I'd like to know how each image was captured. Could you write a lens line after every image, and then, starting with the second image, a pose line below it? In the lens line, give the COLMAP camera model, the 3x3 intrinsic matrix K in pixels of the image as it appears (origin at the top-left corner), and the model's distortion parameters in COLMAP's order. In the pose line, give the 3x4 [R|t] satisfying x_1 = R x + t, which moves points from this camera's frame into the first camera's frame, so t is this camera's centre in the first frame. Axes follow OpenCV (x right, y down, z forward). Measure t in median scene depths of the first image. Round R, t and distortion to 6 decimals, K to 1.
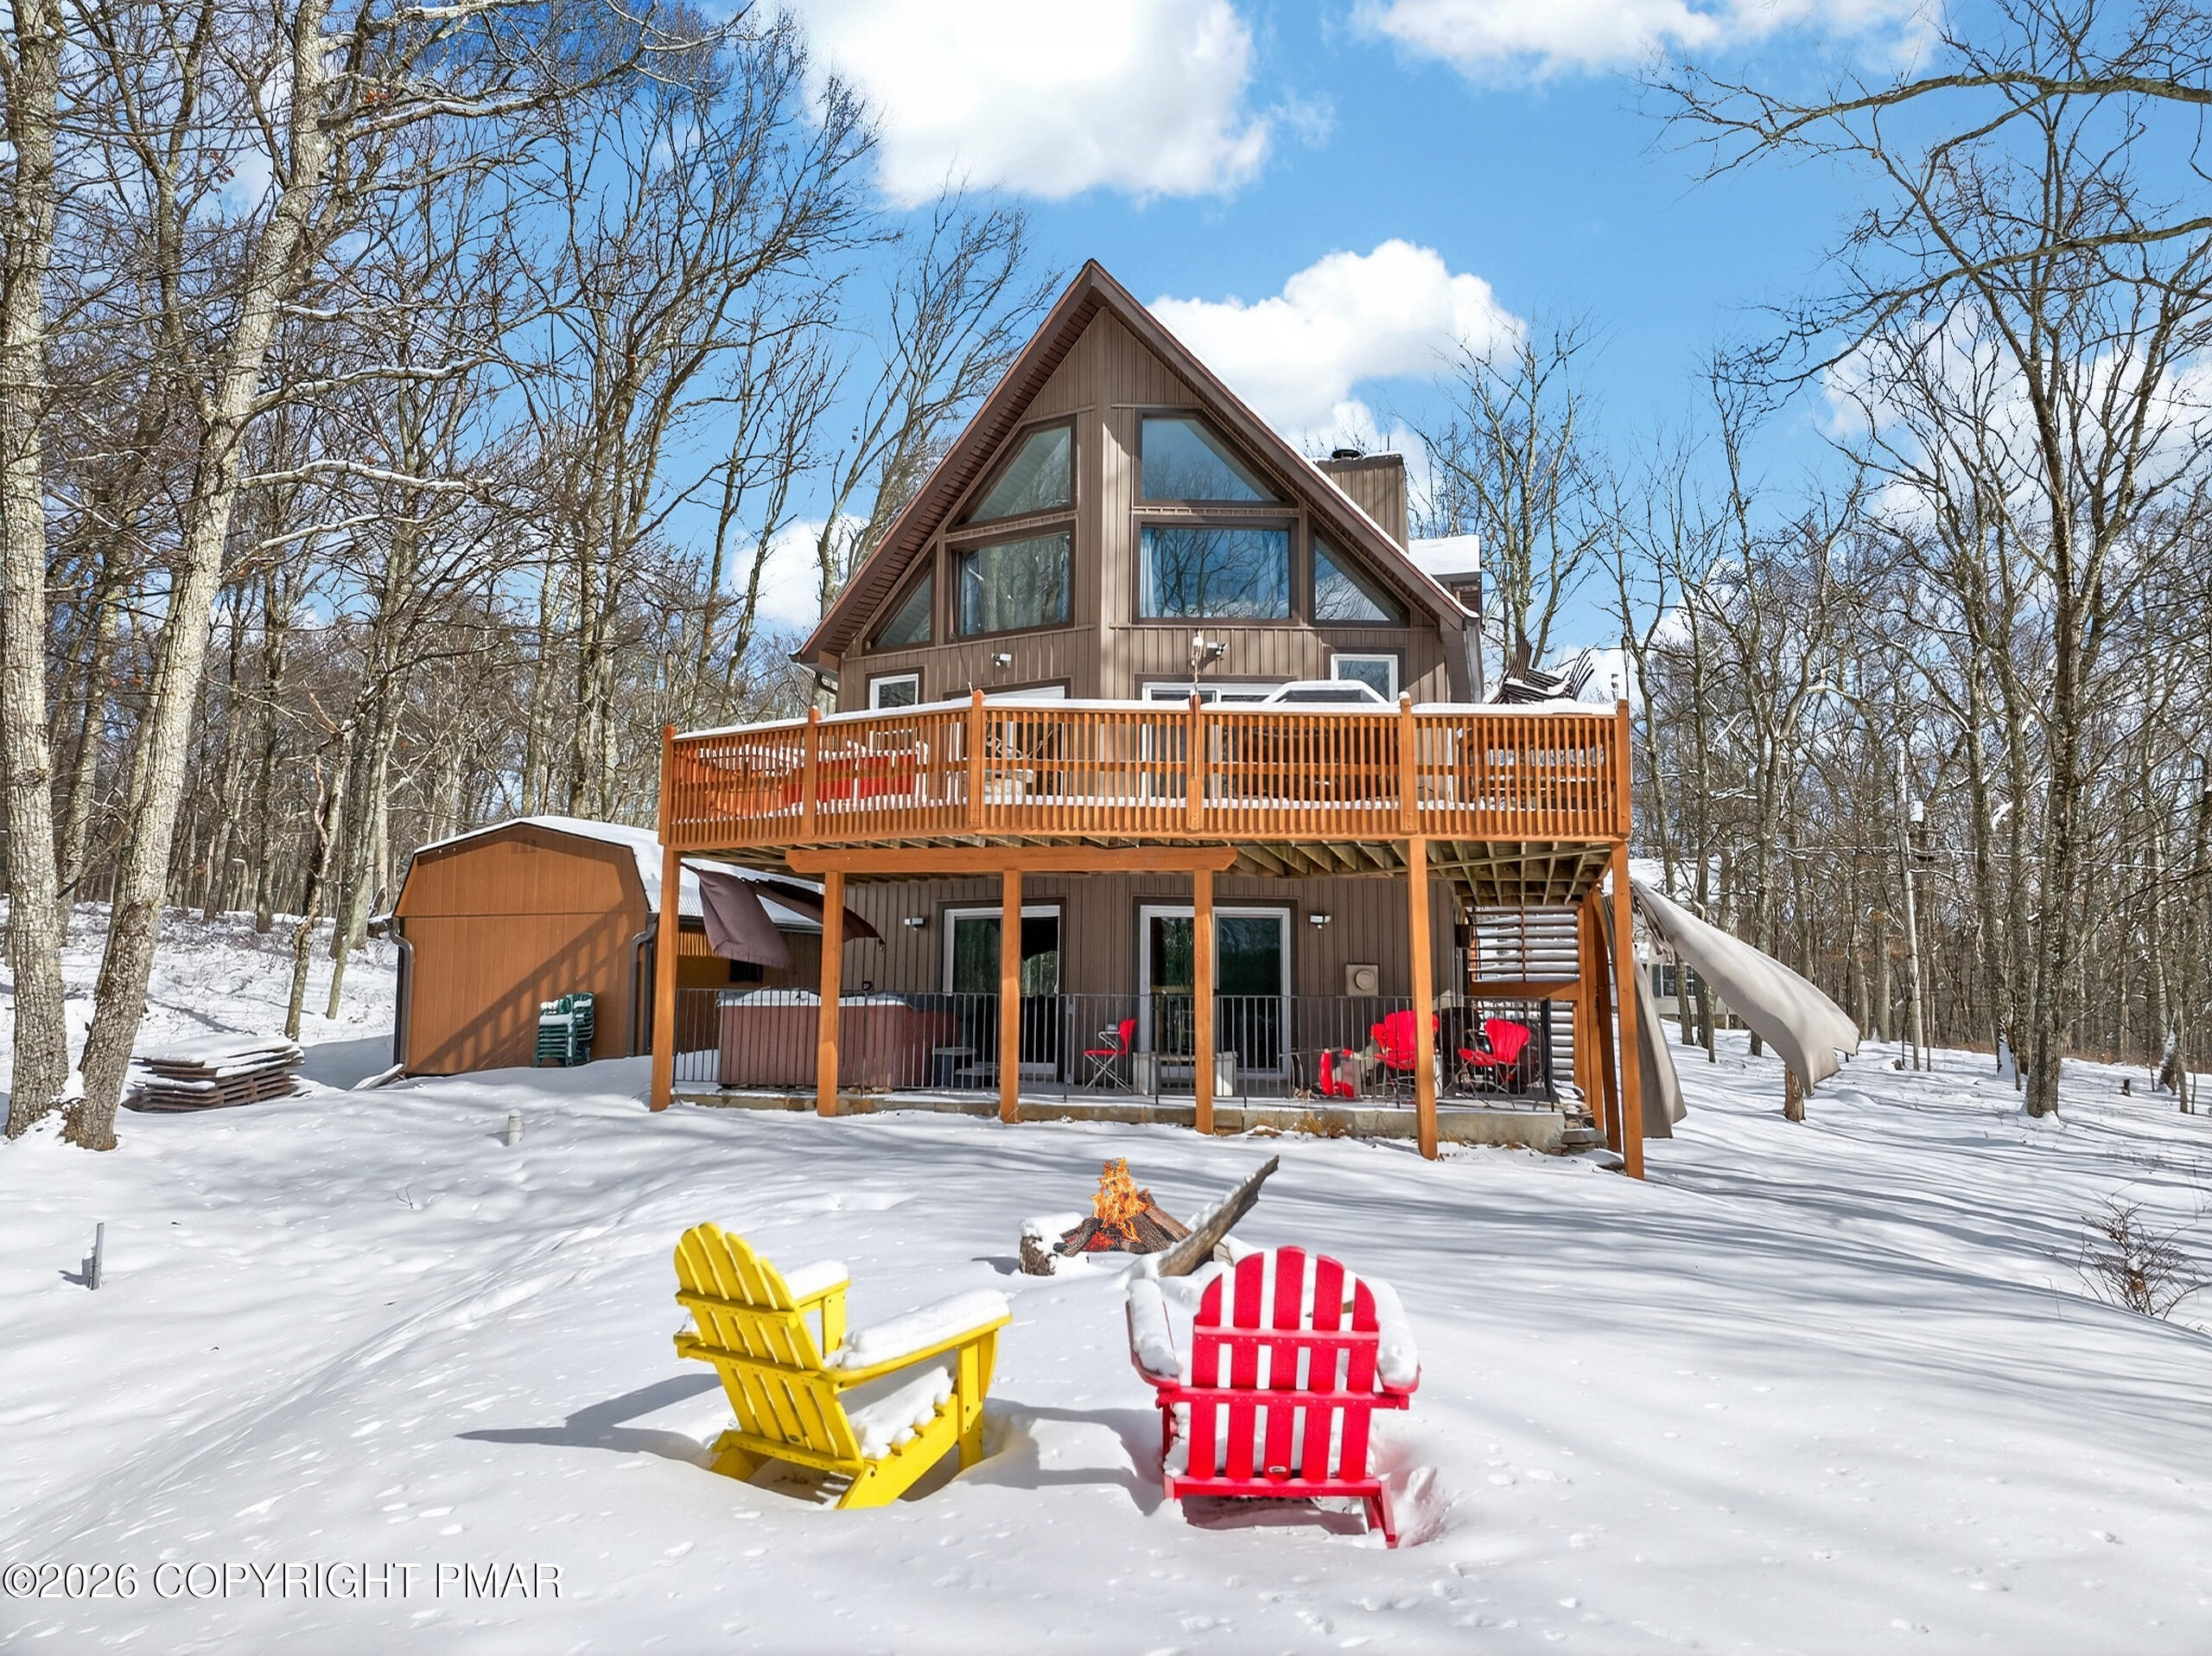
lens RADIAL K [[1506.4, 0, 1109.2], [0, 1506.4, 818.1], [0, 0, 1]] dist [-0.003577, -0.002131]
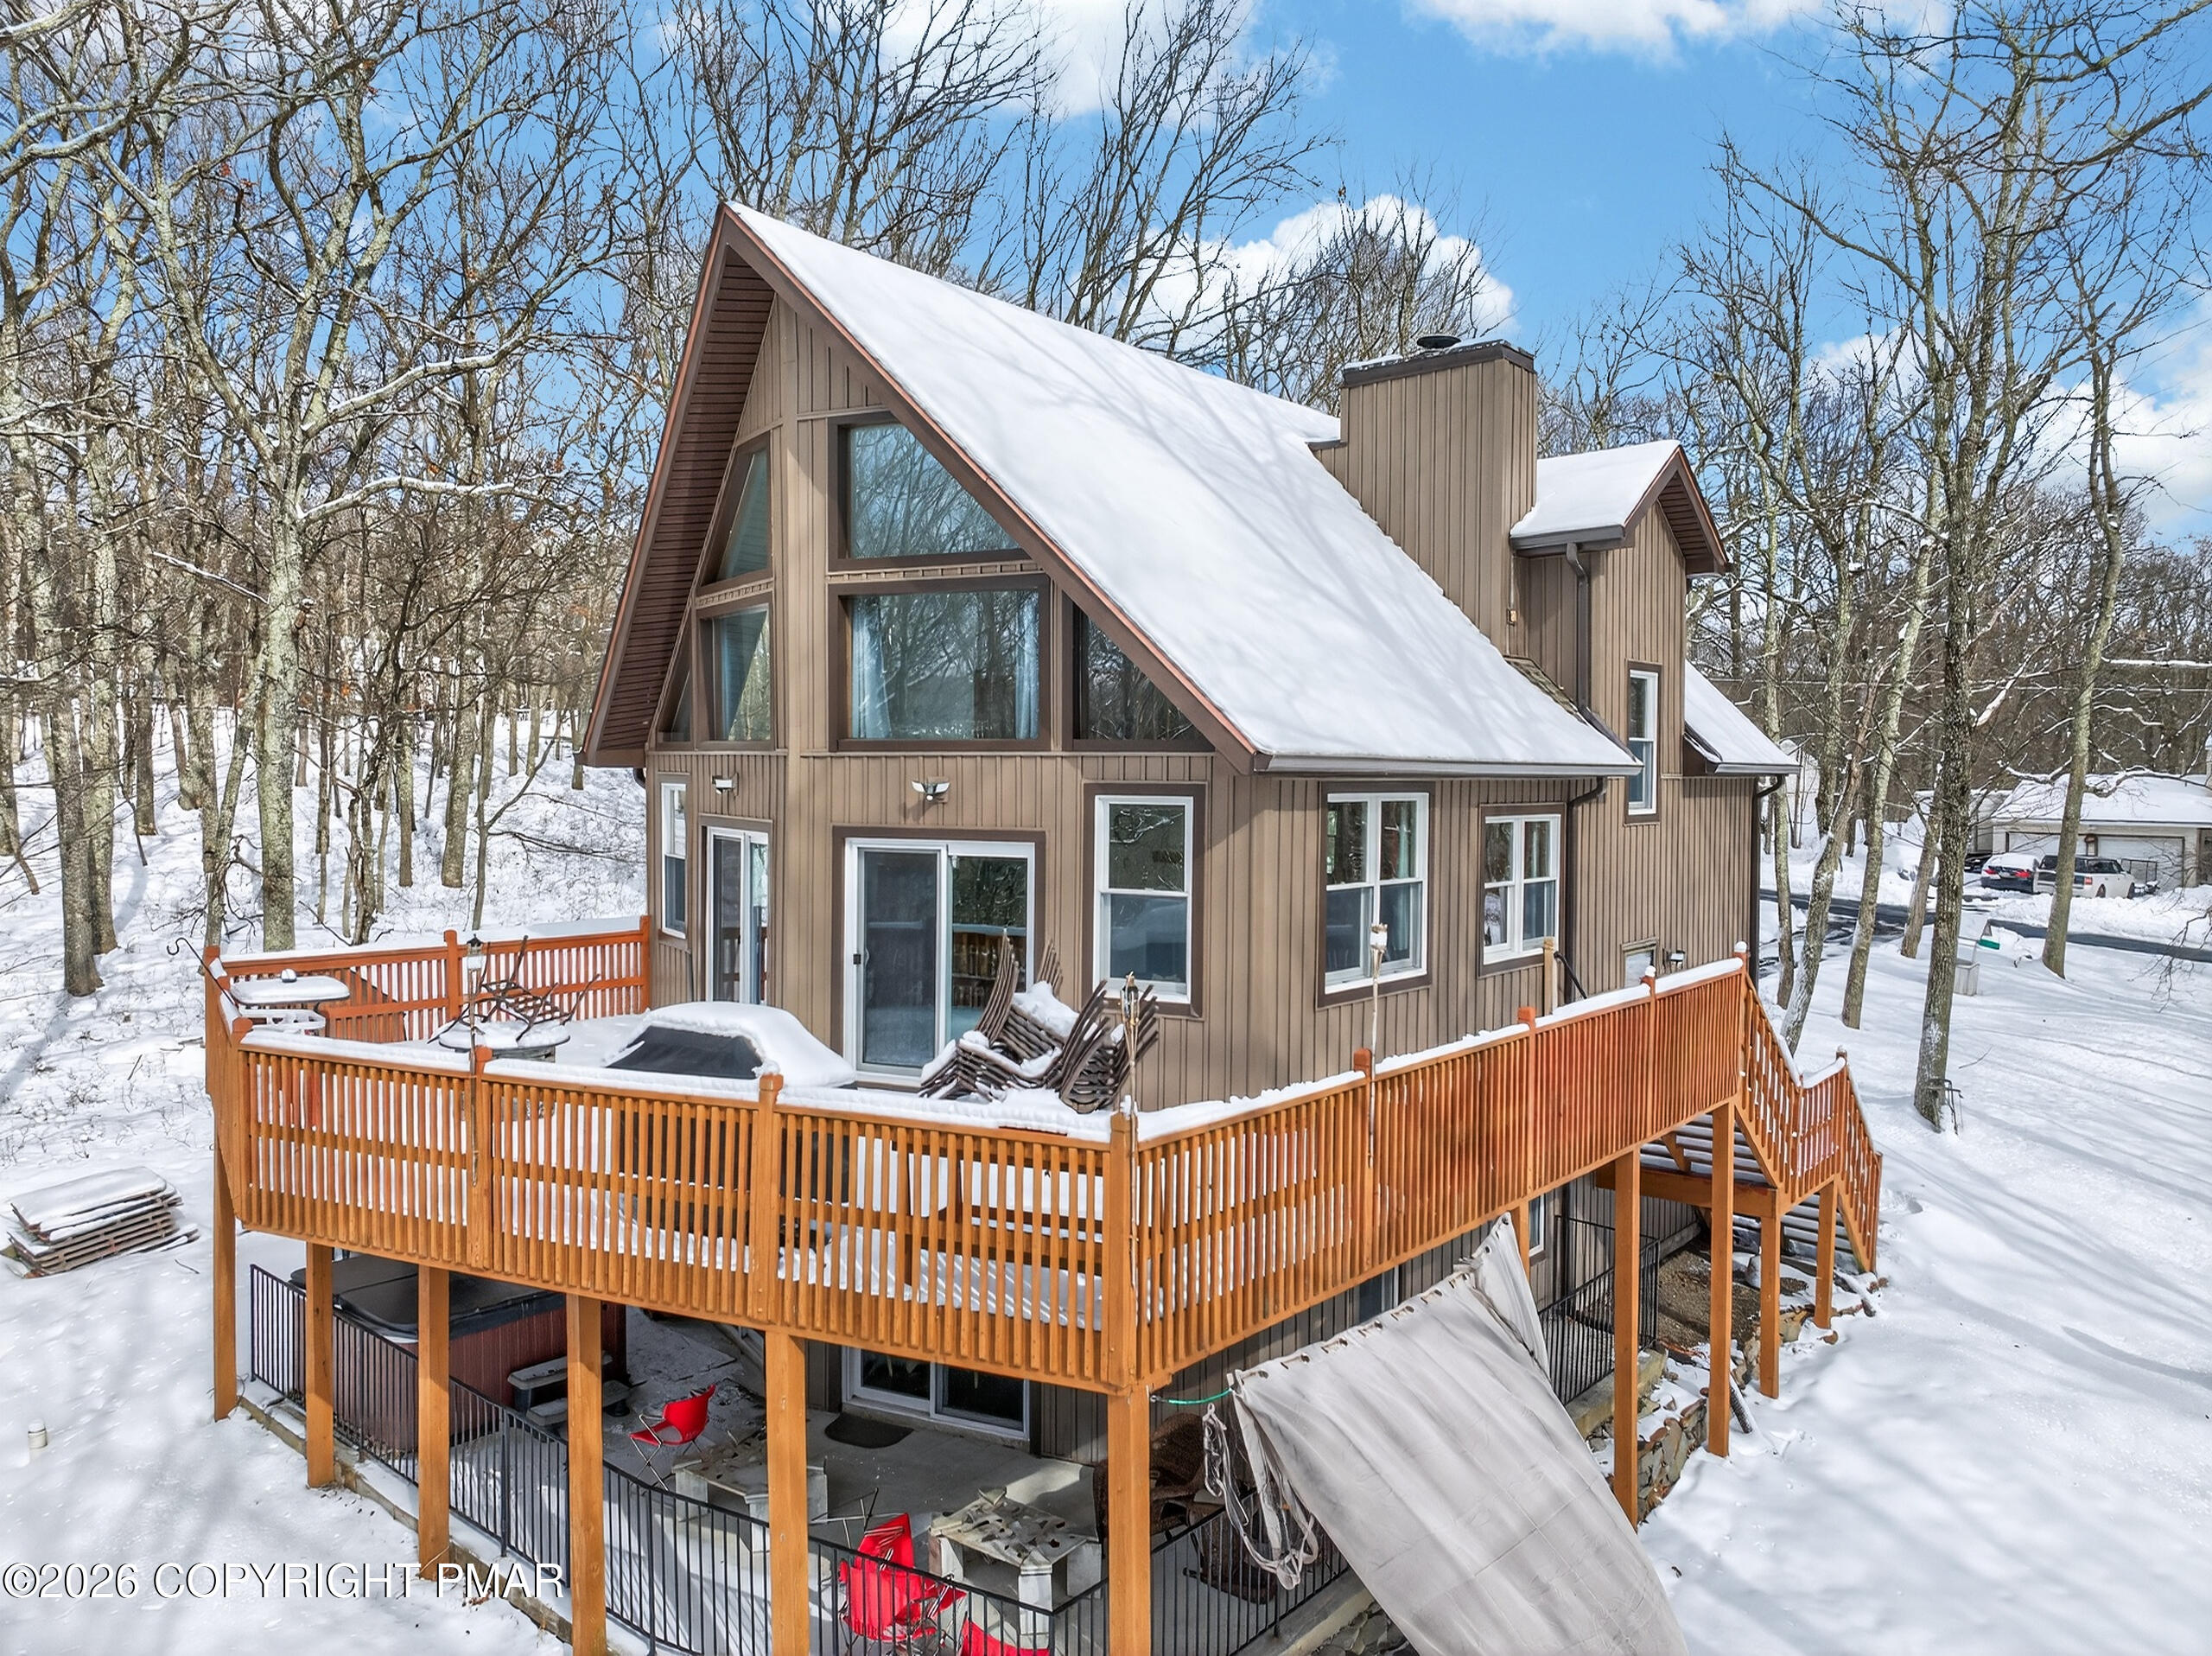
lens RADIAL K [[1506.4, 0, 1109.2], [0, 1506.4, 818.1], [0, 0, 1]] dist [-0.003577, -0.002131]
pose [[0.900745, 0.010012, -0.434233, 0.423428], [0.059272, 0.987549, 0.145720, -0.189386], [0.430285, -0.156994, 0.888936, 0.440056]]
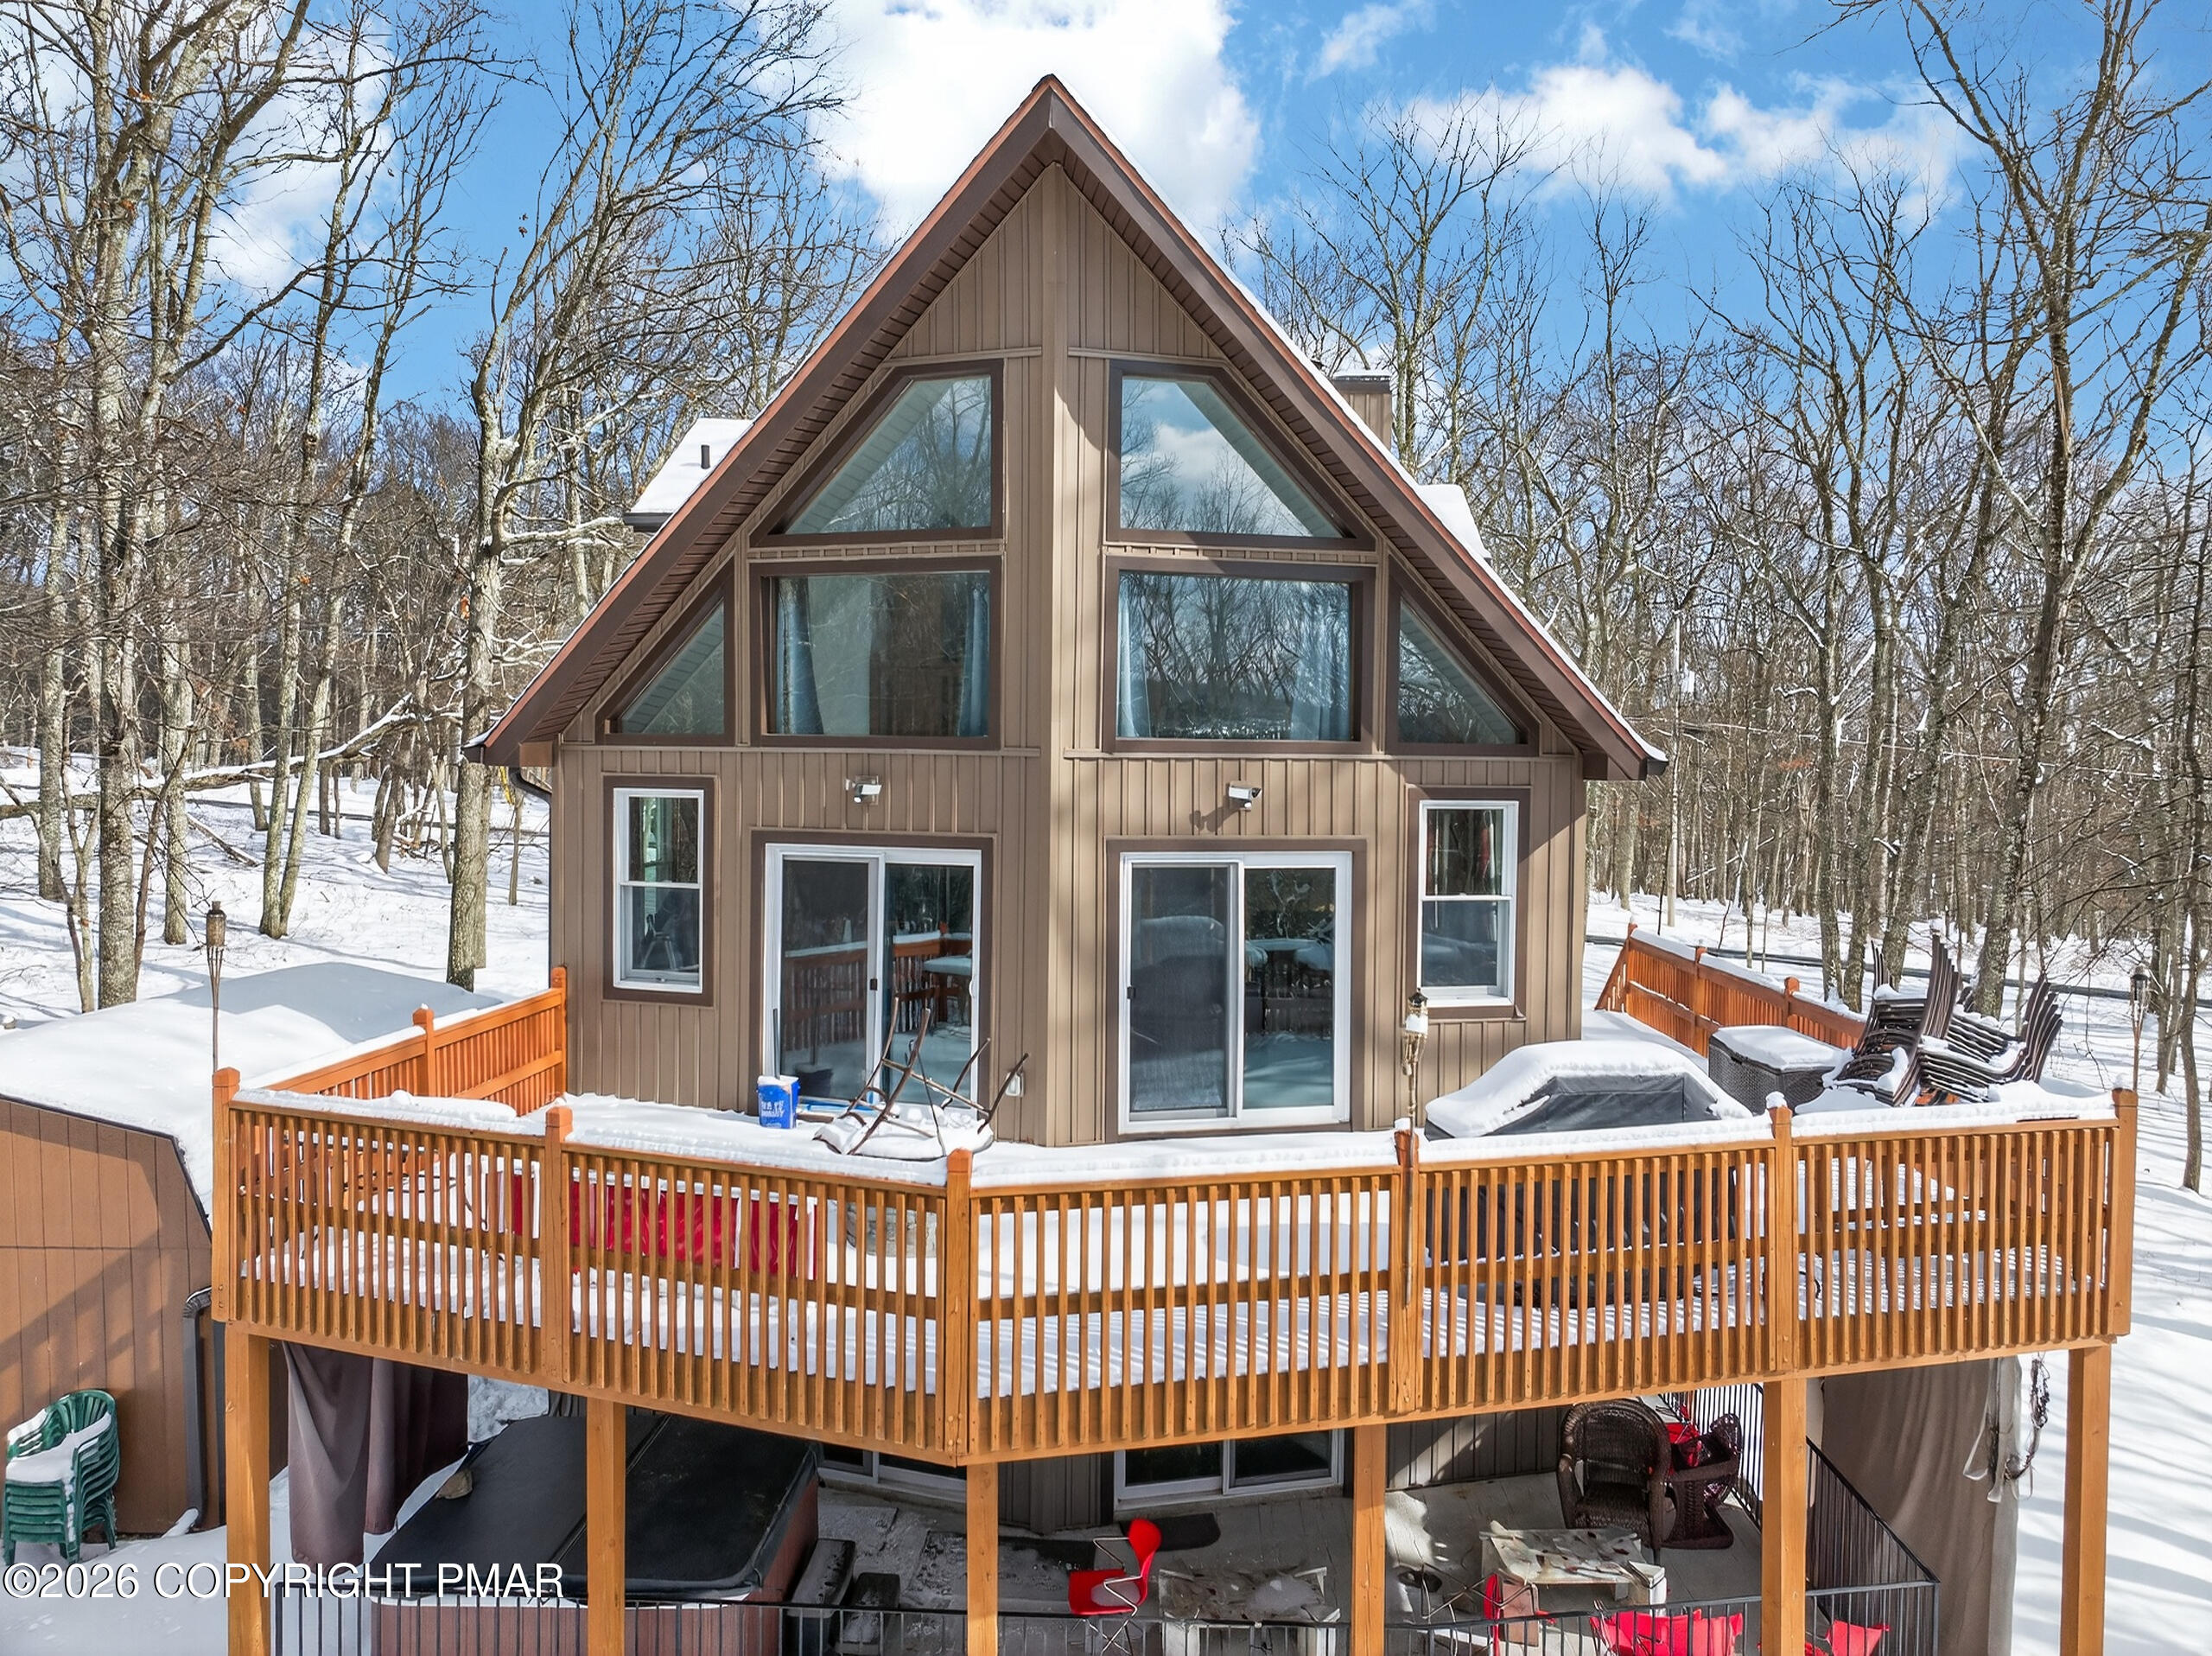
lens RADIAL K [[1506.4, 0, 1109.2], [0, 1506.4, 818.1], [0, 0, 1]] dist [-0.003577, -0.002131]
pose [[0.976383, -0.006865, 0.215940, -0.106576], [-0.028181, 0.986909, 0.158797, -0.194183], [-0.214203, -0.161132, 0.963407, 0.435348]]
